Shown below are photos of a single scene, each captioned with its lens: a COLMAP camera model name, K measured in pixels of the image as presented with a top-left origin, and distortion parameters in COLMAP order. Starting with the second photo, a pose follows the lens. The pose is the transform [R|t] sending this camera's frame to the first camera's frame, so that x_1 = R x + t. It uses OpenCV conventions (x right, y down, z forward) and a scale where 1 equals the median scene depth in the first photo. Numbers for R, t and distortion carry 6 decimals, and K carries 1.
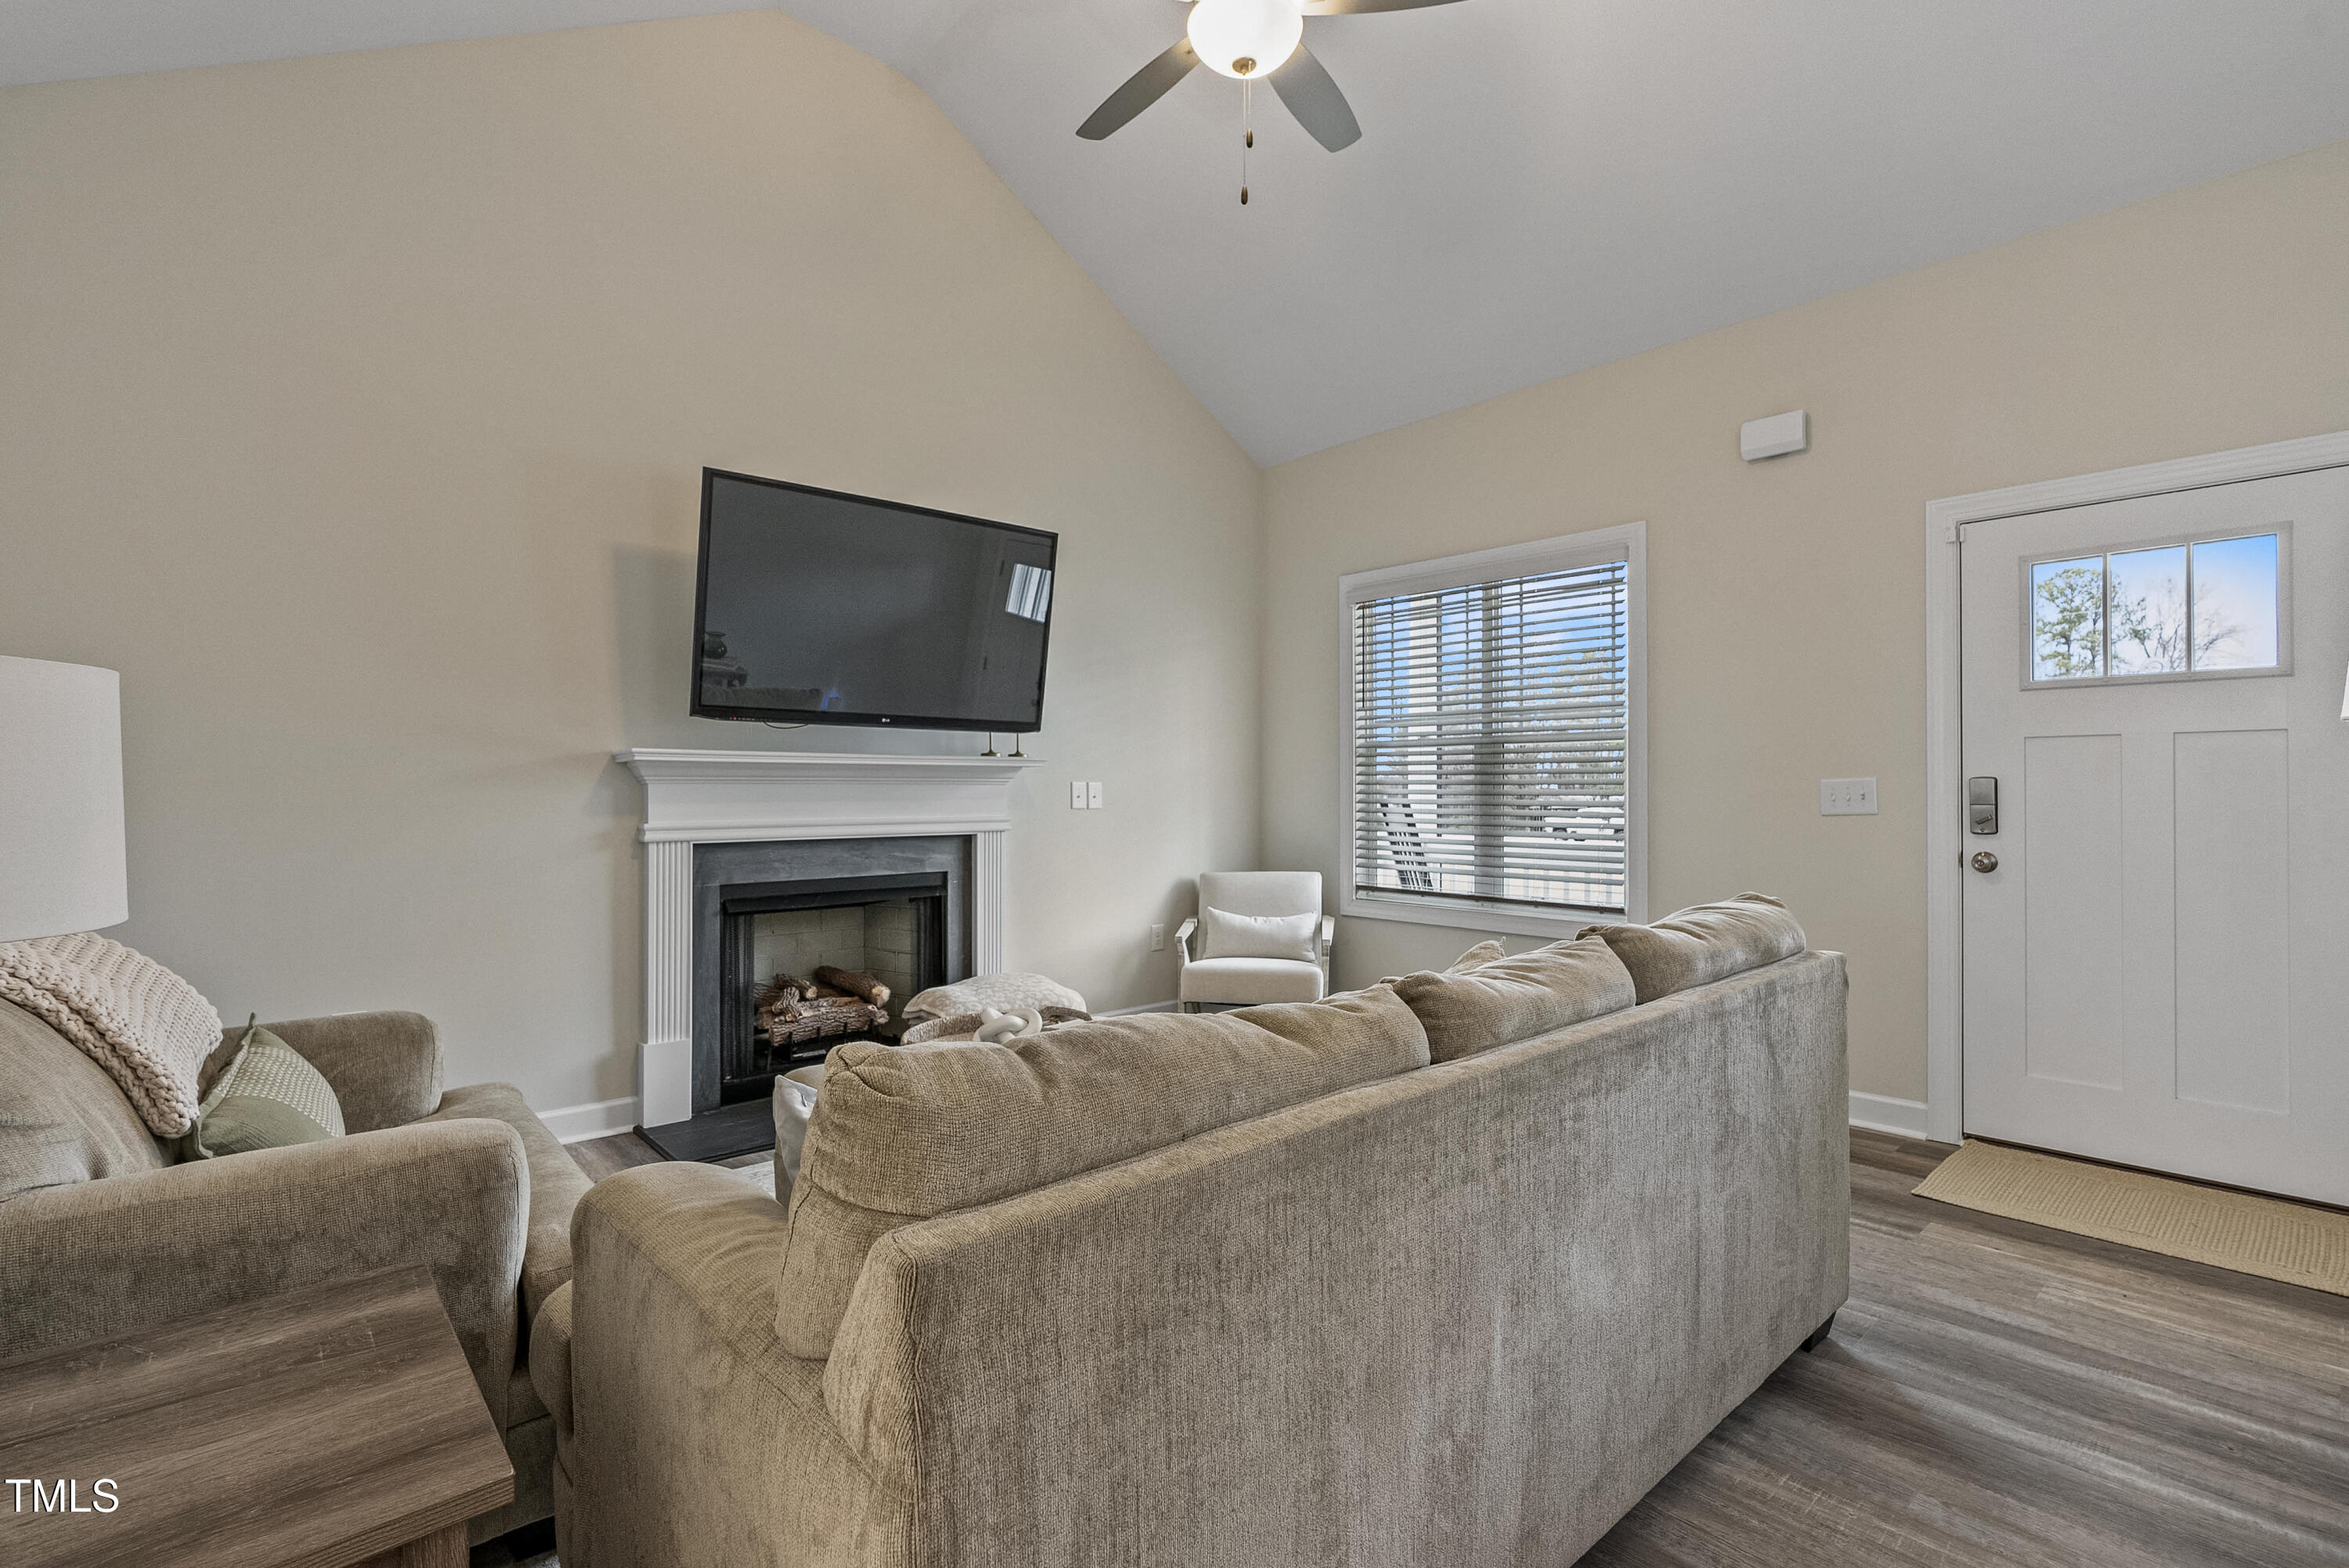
lens RADIAL K [[1079.4, 0, 1175.5], [0, 1079.4, 788.0], [0, 0, 1]] dist [-0.009334, 0.005010]
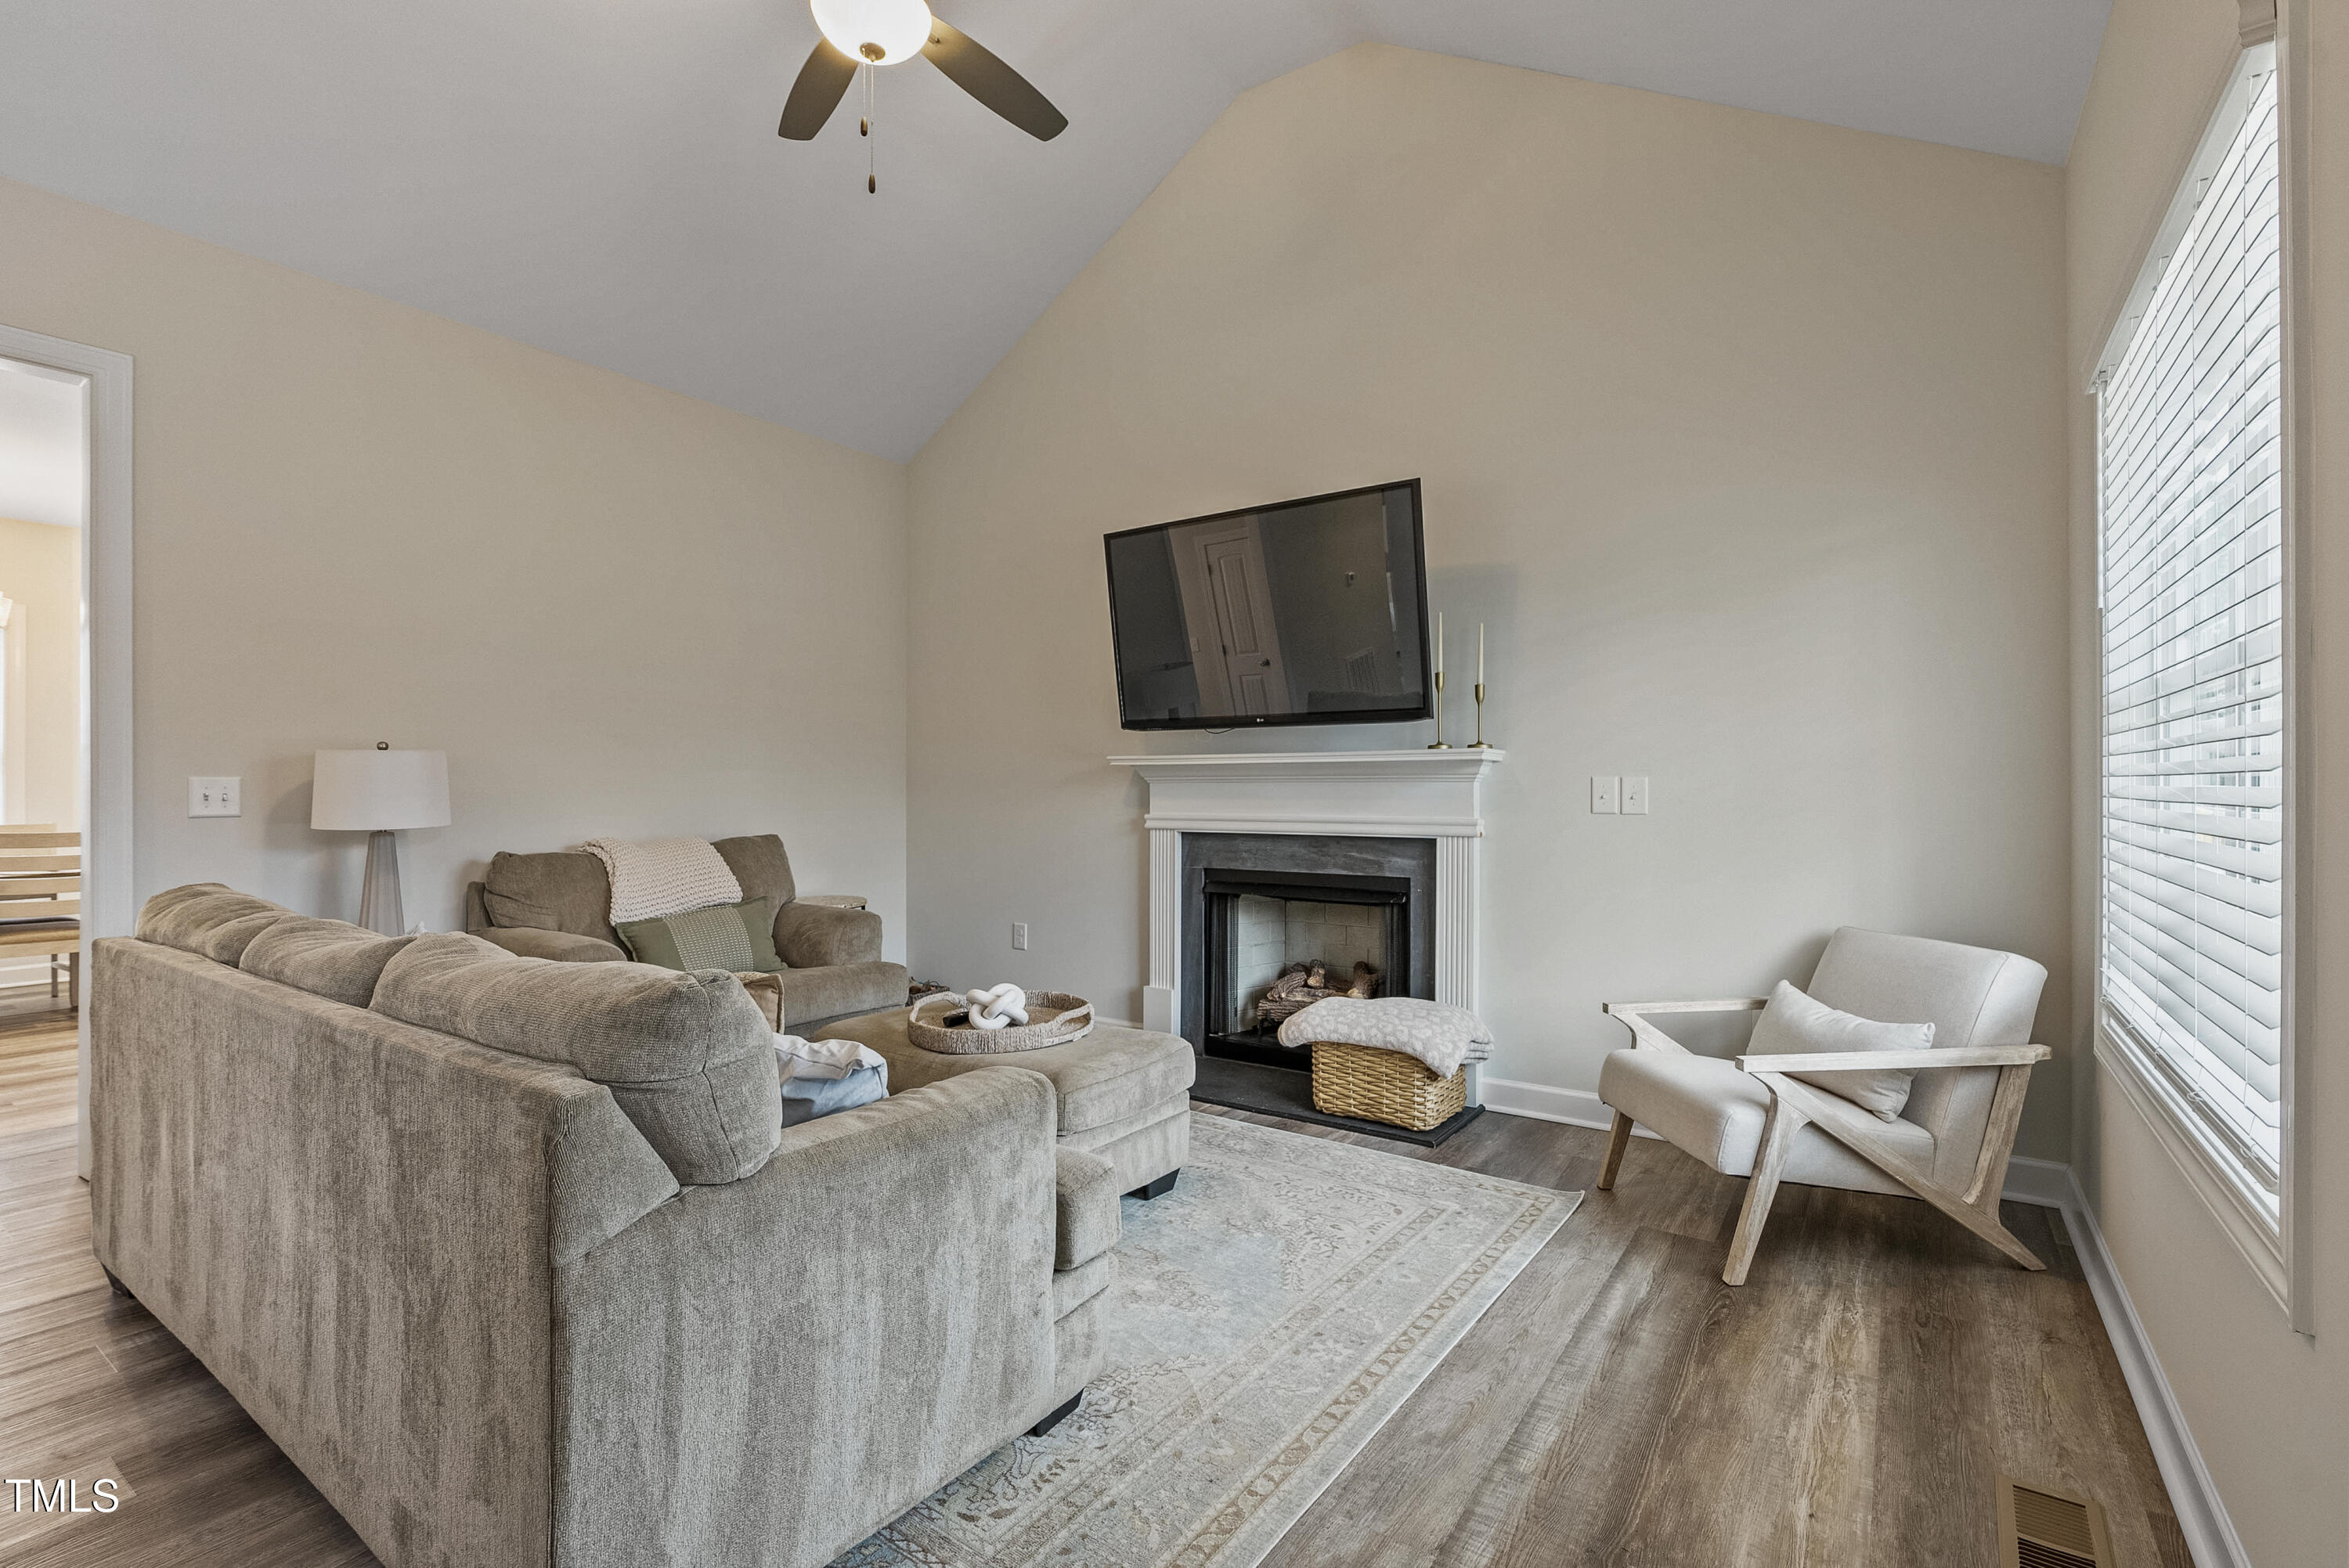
lens RADIAL K [[1079.4, 0, 1171.8], [0, 1079.4, 782.2], [0, 0, 1]] dist [-0.009334, 0.005010]
pose [[0.233643, -0.005806, -0.972305, 0.688040], [0.002542, 0.999982, -0.005360, 0.001673], [0.972319, -0.001219, 0.233654, 0.652800]]
